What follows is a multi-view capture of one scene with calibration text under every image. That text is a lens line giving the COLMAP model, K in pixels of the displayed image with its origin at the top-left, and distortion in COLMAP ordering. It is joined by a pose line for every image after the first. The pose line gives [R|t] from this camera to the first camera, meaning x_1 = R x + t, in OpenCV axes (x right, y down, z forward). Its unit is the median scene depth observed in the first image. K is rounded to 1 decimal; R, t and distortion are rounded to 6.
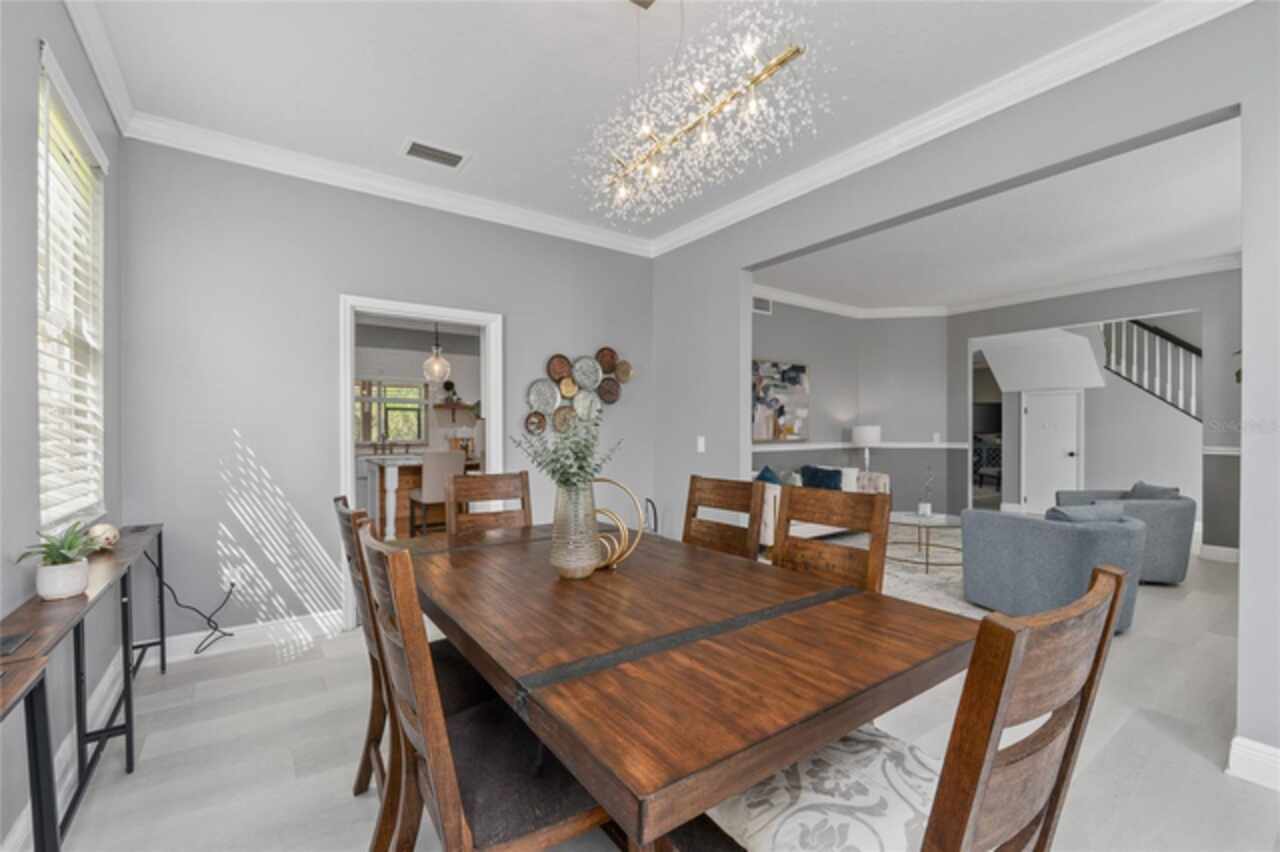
lens RADIAL K [[535.5, 0, 640.0], [0, 535.5, 426.0], [0, 0, 1]] dist [-0.044348, 0.022339]
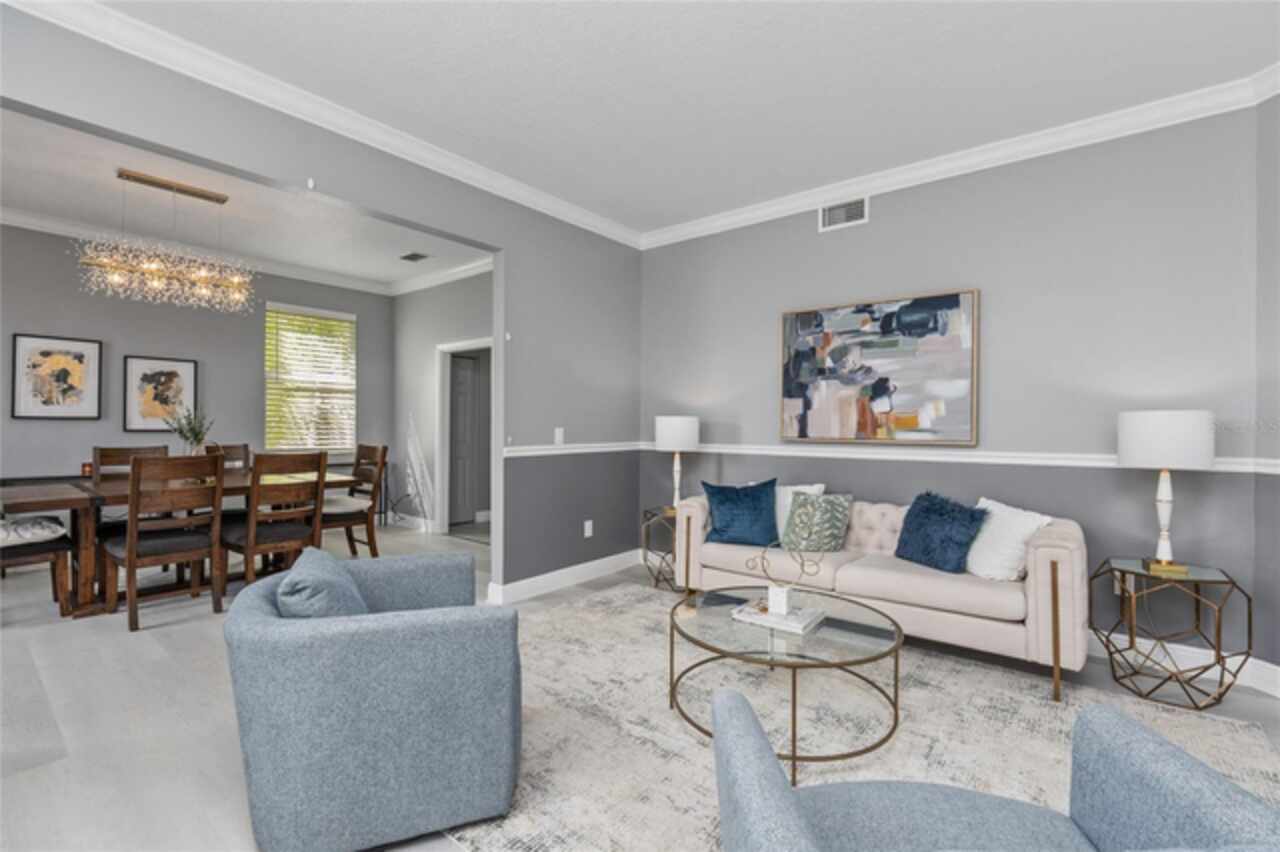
lens RADIAL K [[574.1, 0, 638.4], [0, 574.1, 419.1], [0, 0, 1]] dist [-0.028626, -0.000055]
pose [[0.267012, 0.001905, -0.963691, 0.747101], [0.007350, 0.999965, 0.004013, -0.000099], [0.963665, -0.008155, 0.266988, 0.578795]]
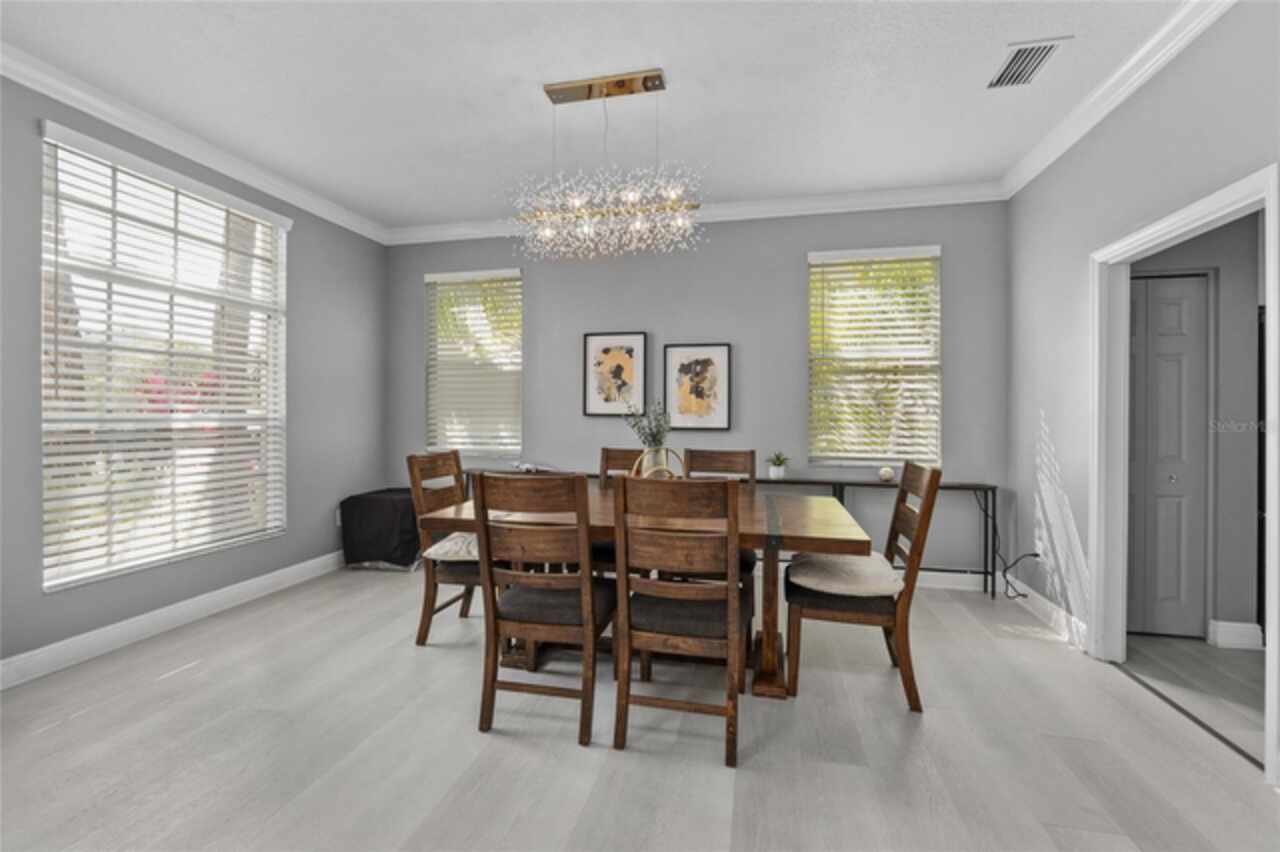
lens RADIAL K [[535.5, 0, 640.0], [0, 535.5, 426.0], [0, 0, 1]] dist [-0.044348, 0.022339]
pose [[-0.751910, 0.016020, -0.659071, 0.285977], [0.011376, 0.999871, 0.011326, 0.002789], [0.659168, 0.001019, -0.751995, 0.584567]]
